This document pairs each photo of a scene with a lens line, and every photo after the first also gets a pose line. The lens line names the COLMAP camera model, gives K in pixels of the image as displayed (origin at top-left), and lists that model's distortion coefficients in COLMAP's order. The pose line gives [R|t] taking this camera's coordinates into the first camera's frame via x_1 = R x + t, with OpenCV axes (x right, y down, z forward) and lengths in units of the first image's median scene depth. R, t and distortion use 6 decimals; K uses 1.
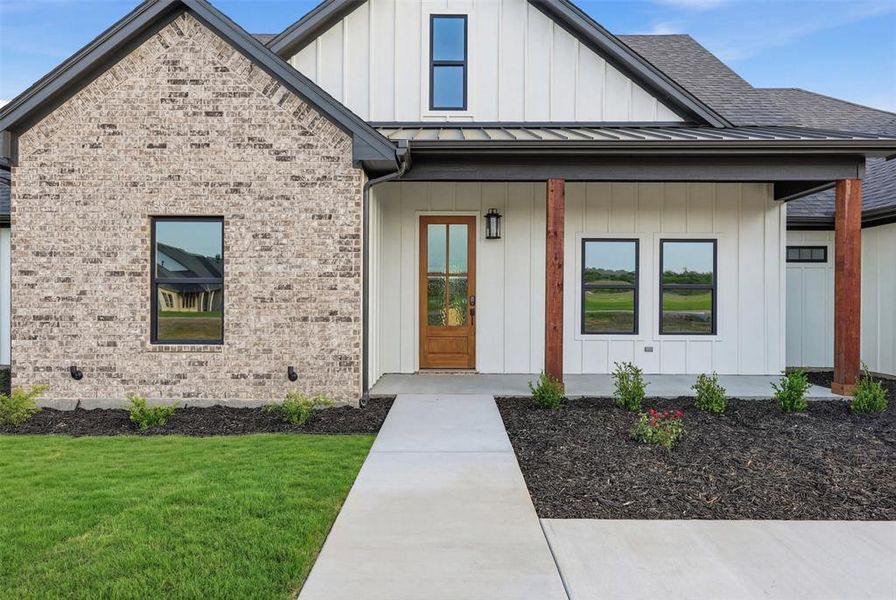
lens RADIAL K [[603.8, 0, 452.2], [0, 603.8, 300.0], [0, 0, 1]] dist [0.003801, -0.003078]
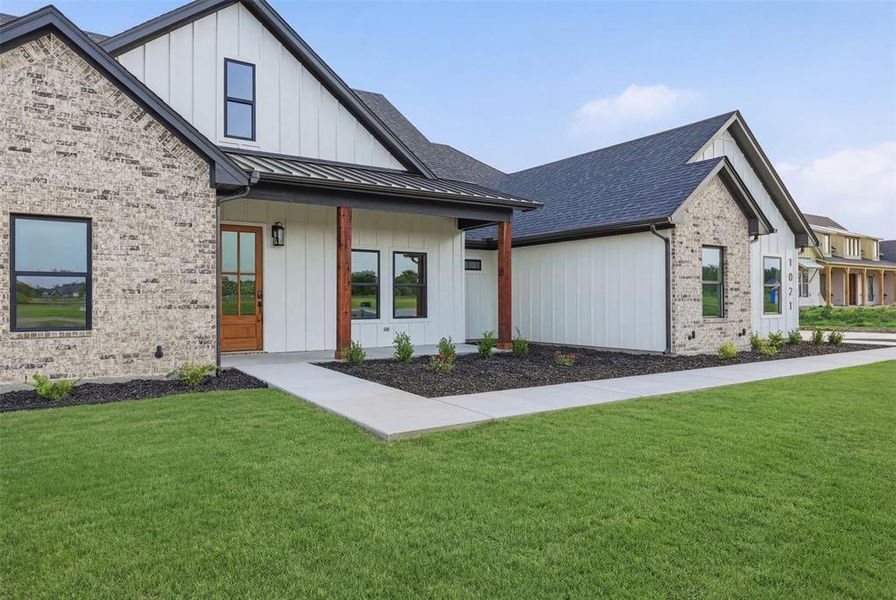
lens RADIAL K [[603.8, 0, 450.3], [0, 603.8, 301.4], [0, 0, 1]] dist [0.003801, -0.003078]
pose [[0.825879, -0.006214, 0.563813, -0.463852], [0.008357, 0.999964, -0.001220, 0.026577], [-0.563785, 0.005719, 0.825902, -0.333579]]
